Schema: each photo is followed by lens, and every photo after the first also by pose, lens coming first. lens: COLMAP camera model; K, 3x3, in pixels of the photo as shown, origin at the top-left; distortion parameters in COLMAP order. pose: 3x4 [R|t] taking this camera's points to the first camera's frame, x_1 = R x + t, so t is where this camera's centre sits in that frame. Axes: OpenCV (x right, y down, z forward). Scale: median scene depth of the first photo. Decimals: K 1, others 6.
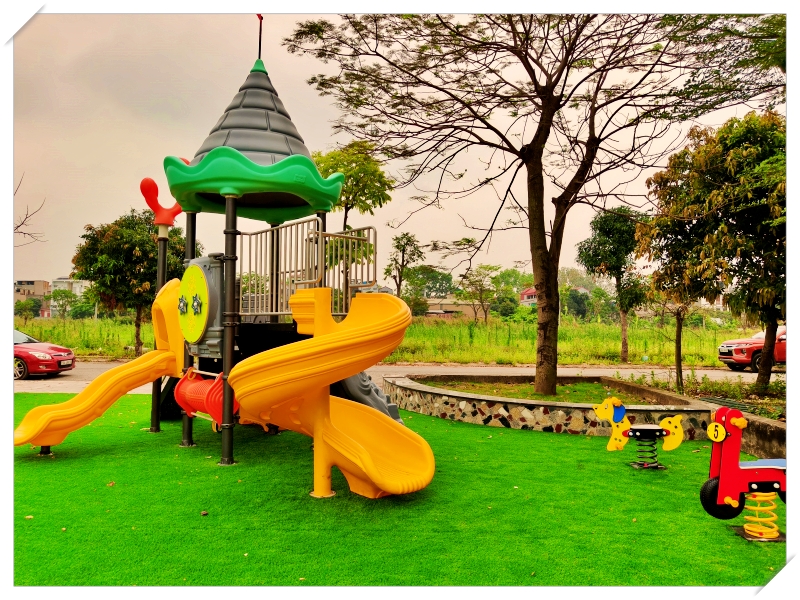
lens RADIAL K [[561.7, 0, 404.6], [0, 561.7, 305.7], [0, 0, 1]] dist [0.003625, -0.006953]
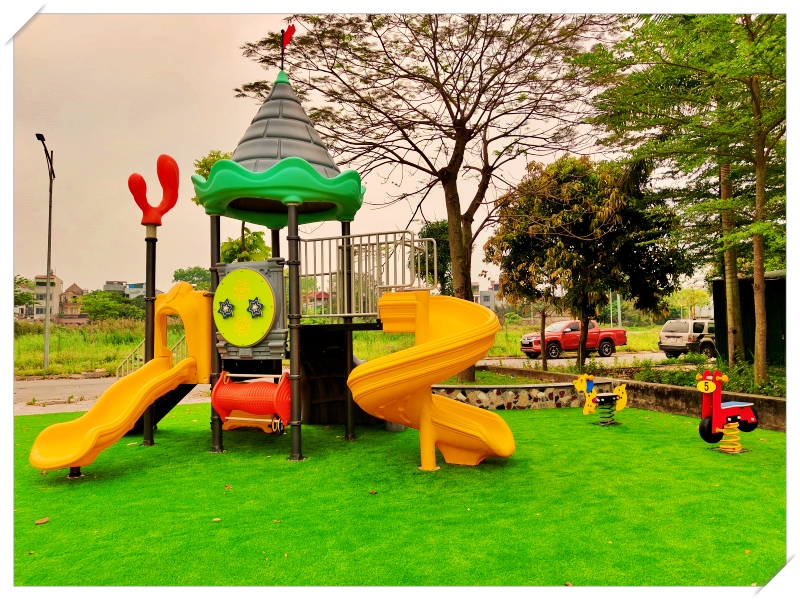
lens RADIAL K [[561.7, 0, 405.5], [0, 561.7, 303.7], [0, 0, 1]] dist [0.003625, -0.006953]
pose [[0.914683, -0.008533, 0.404083, -0.424572], [0.012122, 0.999907, -0.006325, 0.000445], [-0.403991, 0.010684, 0.914701, -0.032511]]
